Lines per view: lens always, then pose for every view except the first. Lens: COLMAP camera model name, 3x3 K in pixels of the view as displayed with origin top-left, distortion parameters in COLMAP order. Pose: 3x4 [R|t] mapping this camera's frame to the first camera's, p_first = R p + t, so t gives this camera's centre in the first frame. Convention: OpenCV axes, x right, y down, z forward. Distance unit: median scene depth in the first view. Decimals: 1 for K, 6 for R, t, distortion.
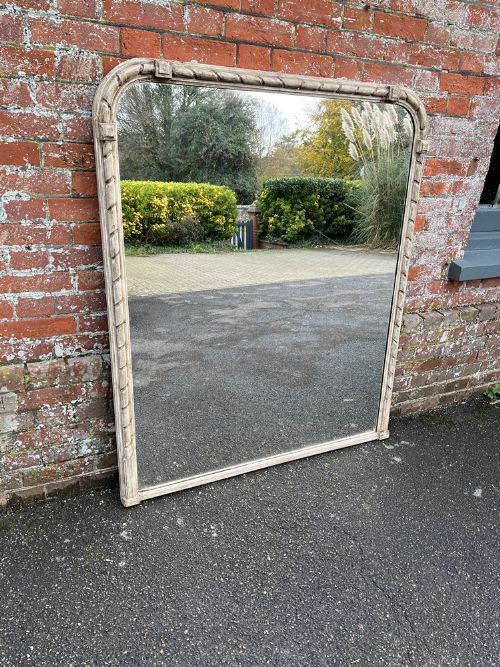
lens RADIAL K [[487.3, 0, 246.7], [0, 487.3, 332.0], [0, 0, 1]] dist [0.032765, -0.041071]
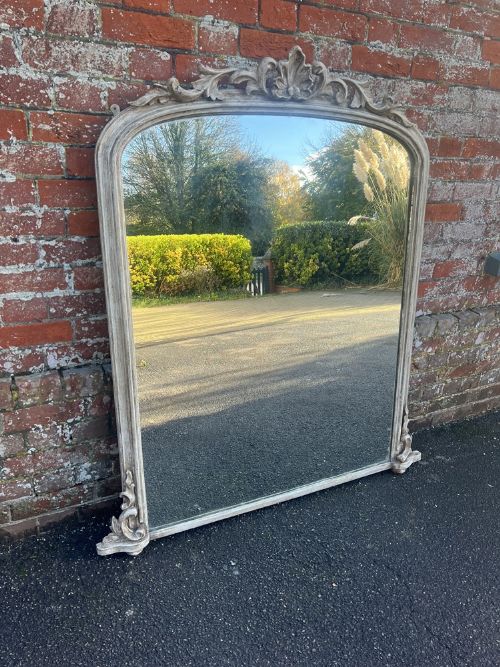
lens RADIAL K [[487.3, 0, 246.7], [0, 487.3, 332.0], [0, 0, 1]] dist [0.032765, -0.041071]
pose [[0.999793, -0.014583, 0.014178, -0.055877], [0.014737, 0.999834, -0.010761, 0.001429], [-0.014019, 0.010968, 0.999842, 0.140464]]
